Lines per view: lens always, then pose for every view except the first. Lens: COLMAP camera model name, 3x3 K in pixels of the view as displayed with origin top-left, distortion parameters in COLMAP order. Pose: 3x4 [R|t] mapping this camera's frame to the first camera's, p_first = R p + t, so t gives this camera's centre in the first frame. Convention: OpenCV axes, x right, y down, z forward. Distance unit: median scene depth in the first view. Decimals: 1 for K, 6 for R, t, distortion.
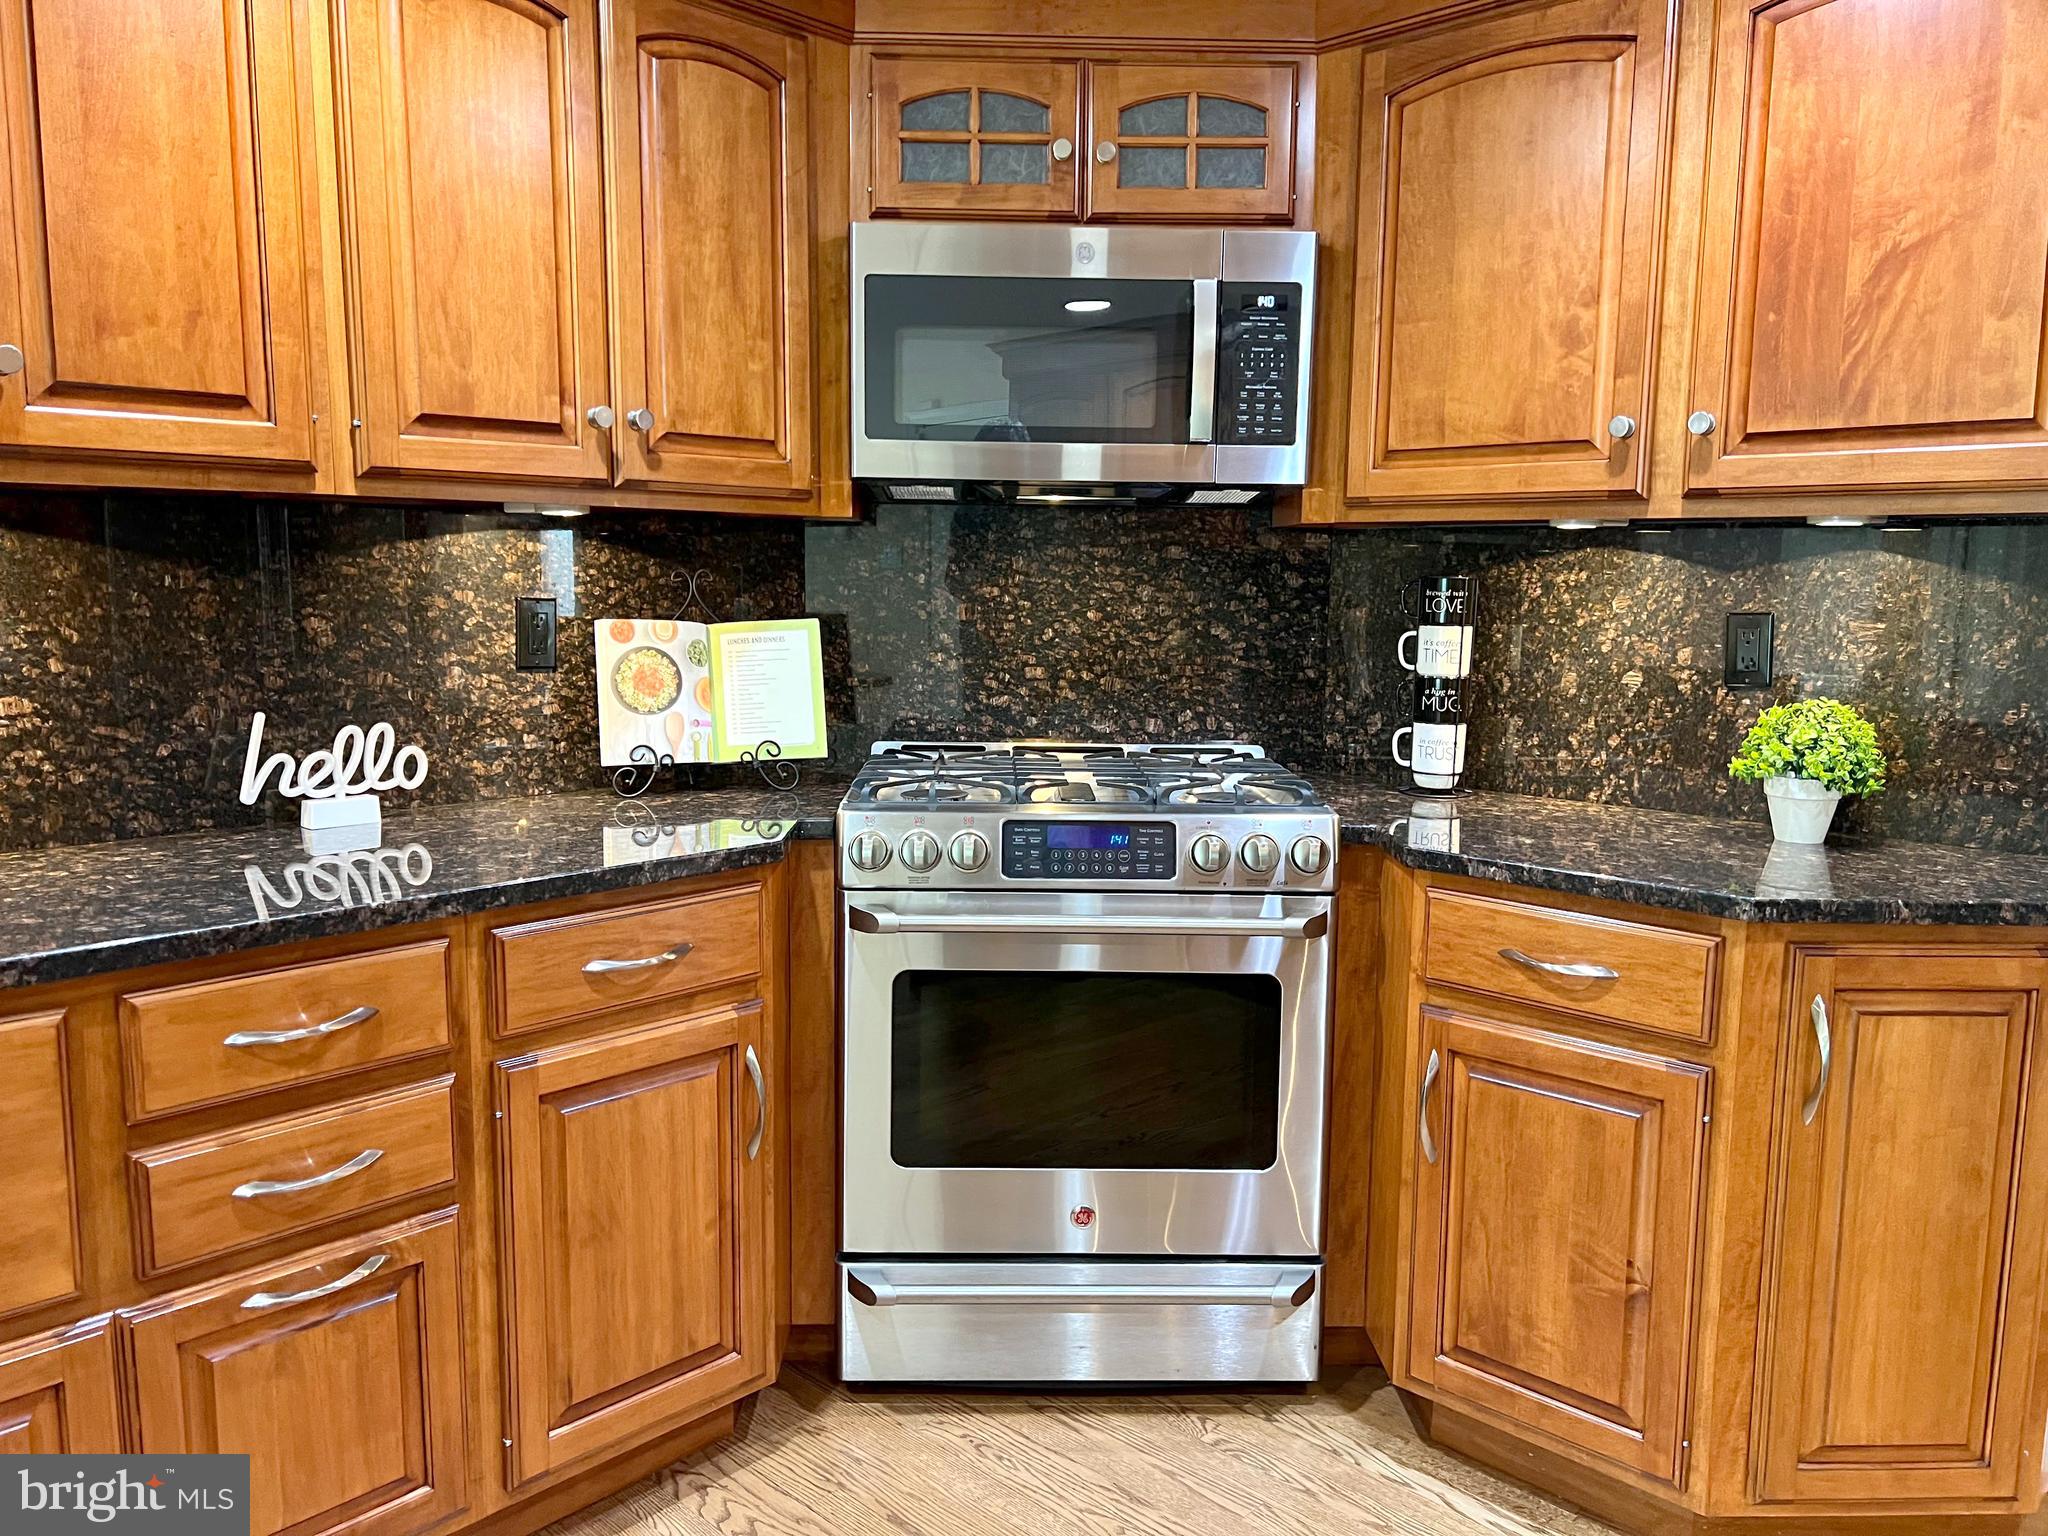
lens RADIAL K [[1533.2, 0, 1024.4], [0, 1533.2, 775.3], [0, 0, 1]] dist [0.045524, -0.053792]
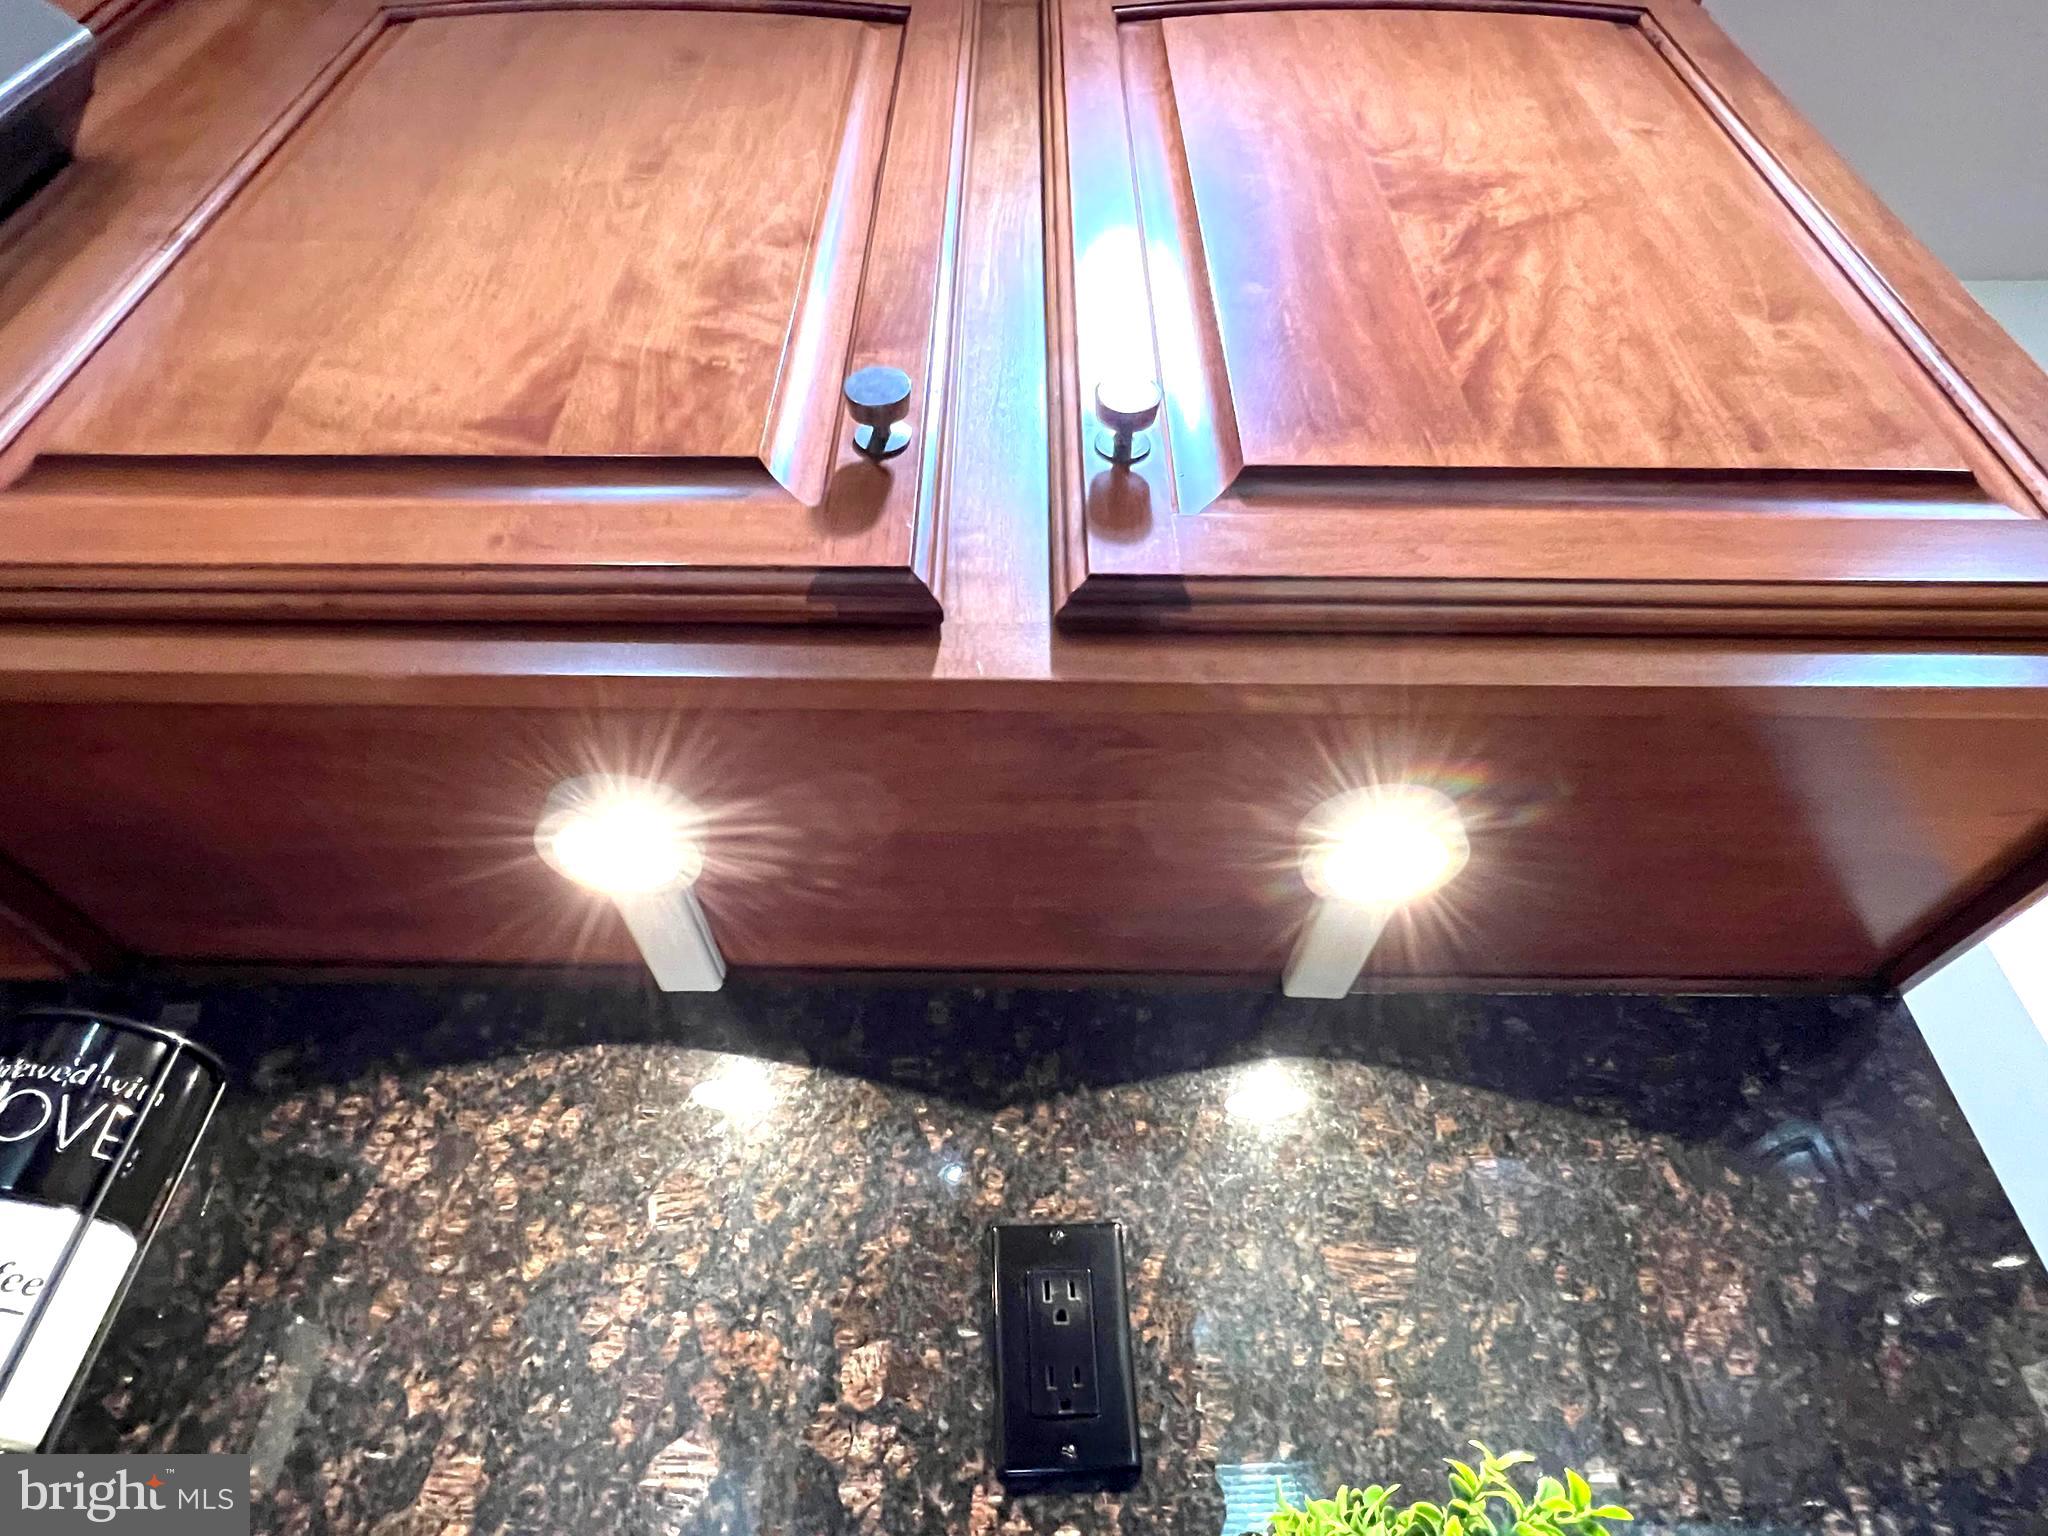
lens RADIAL K [[1131.6, 0, 1024.0], [0, 1131.6, 768.0], [0, 0, 1]] dist [-0.003652, -0.000602]
pose [[0.716305, 0.418527, 0.558338, 0.289332], [0.094097, 0.734911, -0.671604, -0.012549], [-0.691413, 0.533611, 0.487039, 0.846383]]
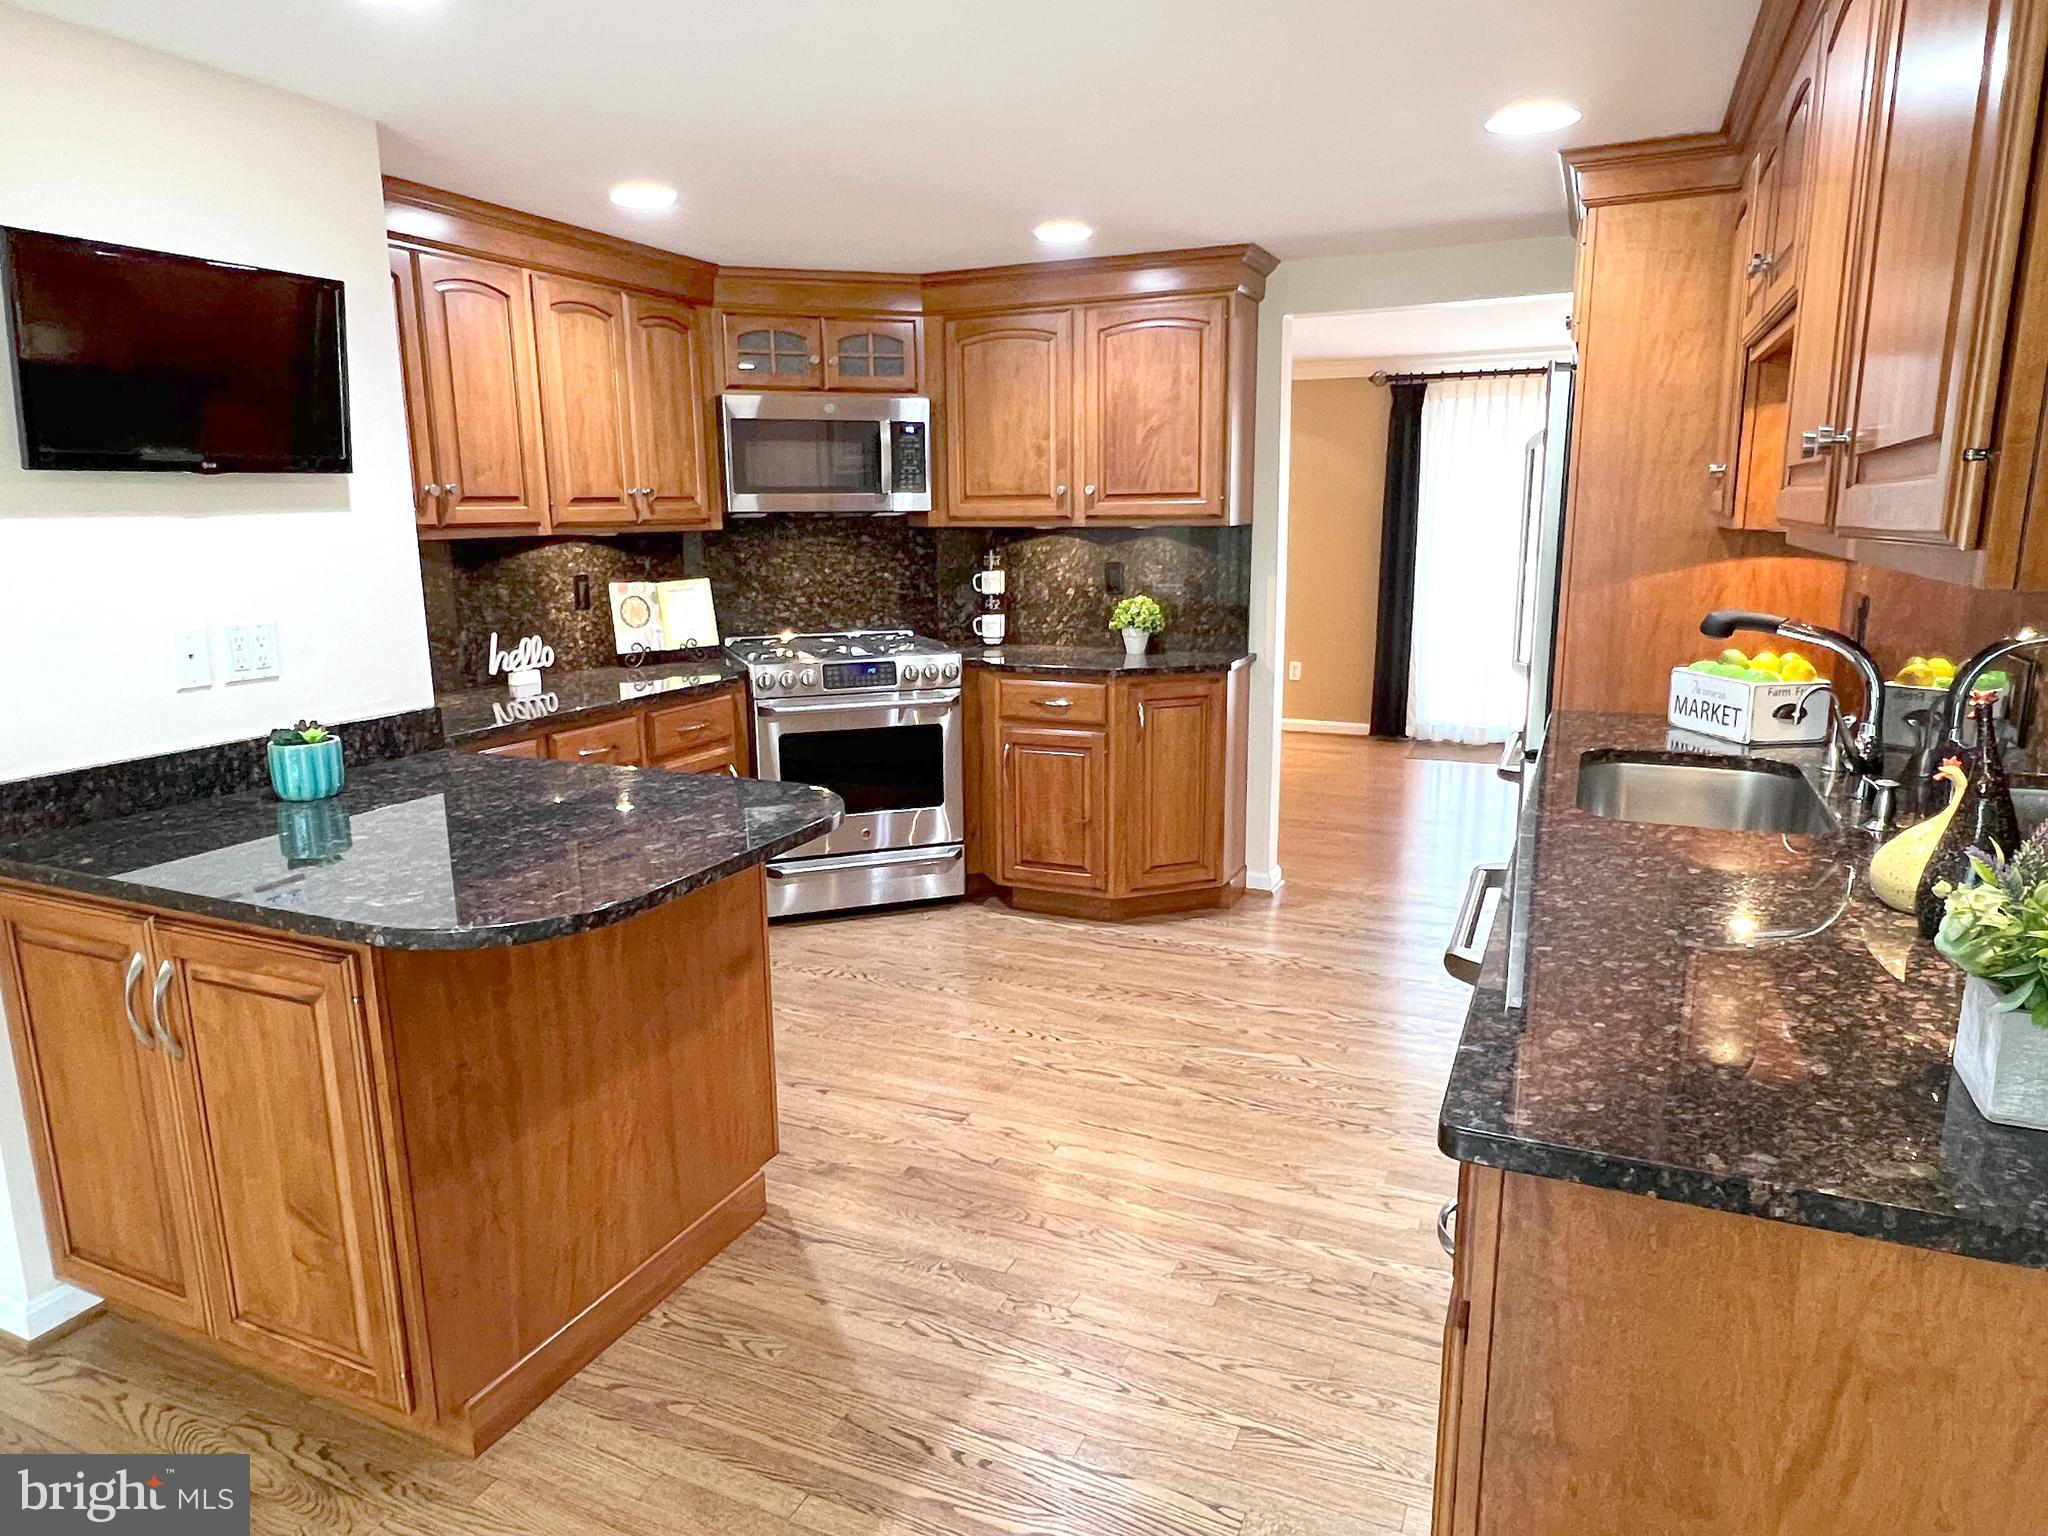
lens RADIAL K [[1279.9, 0, 1003.8], [0, 1279.9, 776.1], [0, 0, 1]] dist [0.005840, -0.001148]
pose [[0.946432, -0.087209, 0.310902, -0.358977], [0.064363, 0.994467, 0.083021, 0.052763], [-0.316422, -0.058563, 0.946809, -0.894261]]
